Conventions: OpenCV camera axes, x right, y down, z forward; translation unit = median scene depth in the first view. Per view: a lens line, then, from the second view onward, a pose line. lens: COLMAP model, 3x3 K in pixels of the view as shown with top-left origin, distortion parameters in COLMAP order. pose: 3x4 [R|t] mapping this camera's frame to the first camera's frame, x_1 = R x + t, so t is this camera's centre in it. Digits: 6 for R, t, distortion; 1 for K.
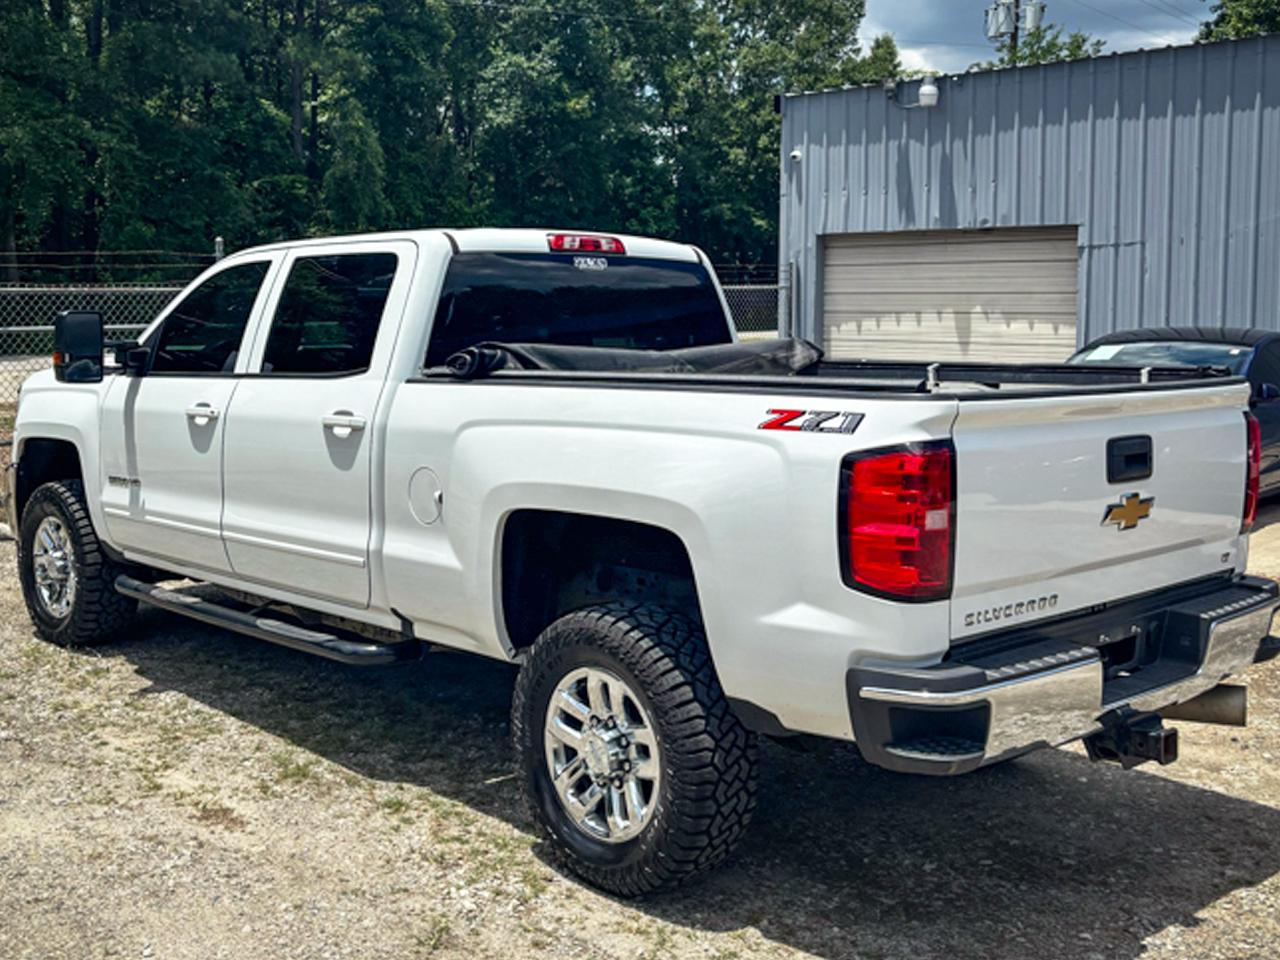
lens RADIAL K [[1350.8, 0, 626.1], [0, 1350.8, 467.3], [0, 0, 1]] dist [0.023171, -0.034209]
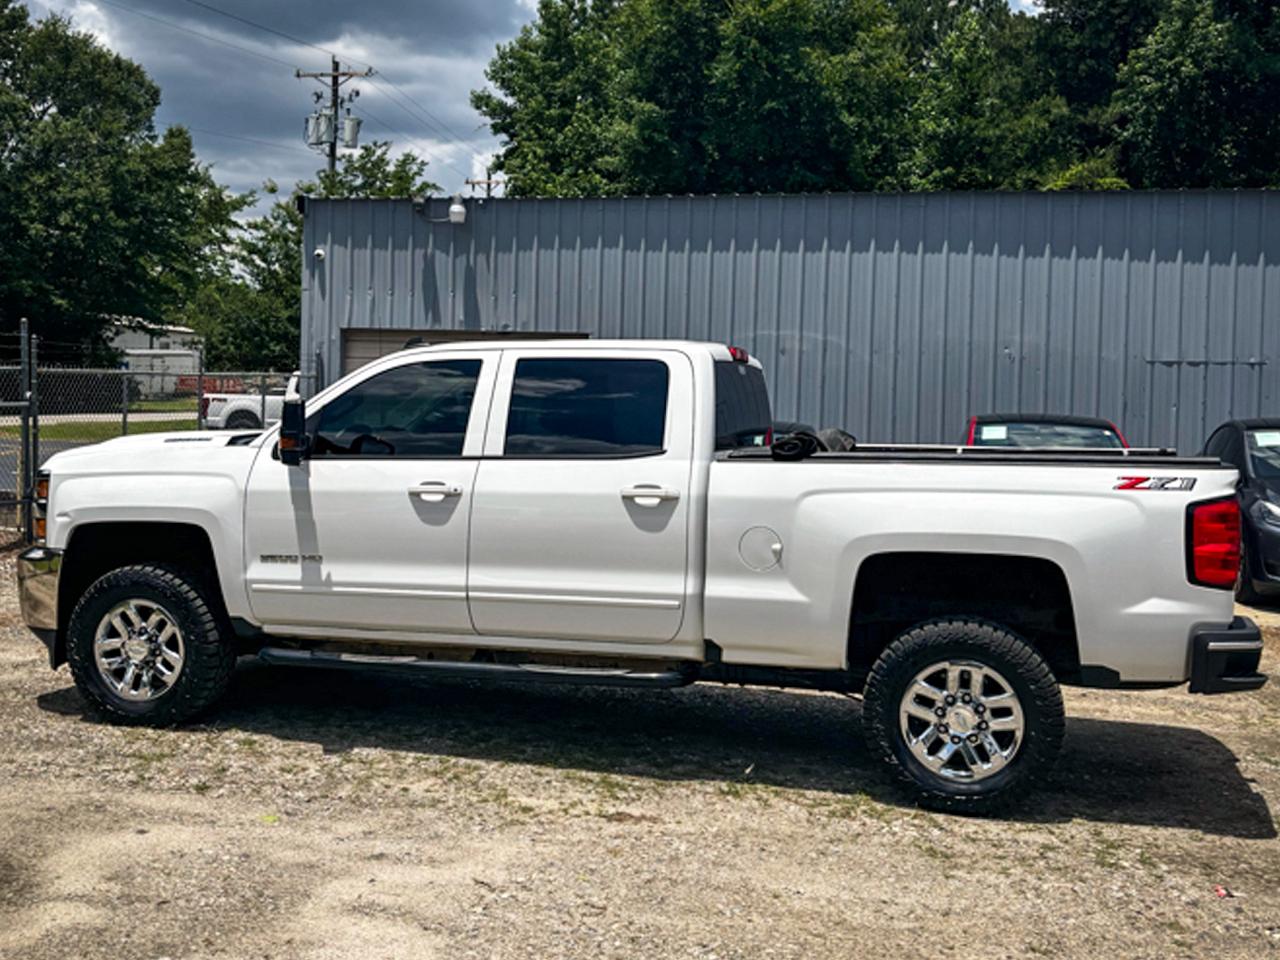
lens RADIAL K [[1280.3, 0, 640.0], [0, 1280.3, 480.0], [0, 0, 1]] dist [0.129451, -0.335784]
pose [[0.865470, -0.010804, 0.500845, -0.704758], [0.036468, 0.998474, -0.041480, 0.001908], [-0.499632, 0.054164, 0.864543, -0.017637]]
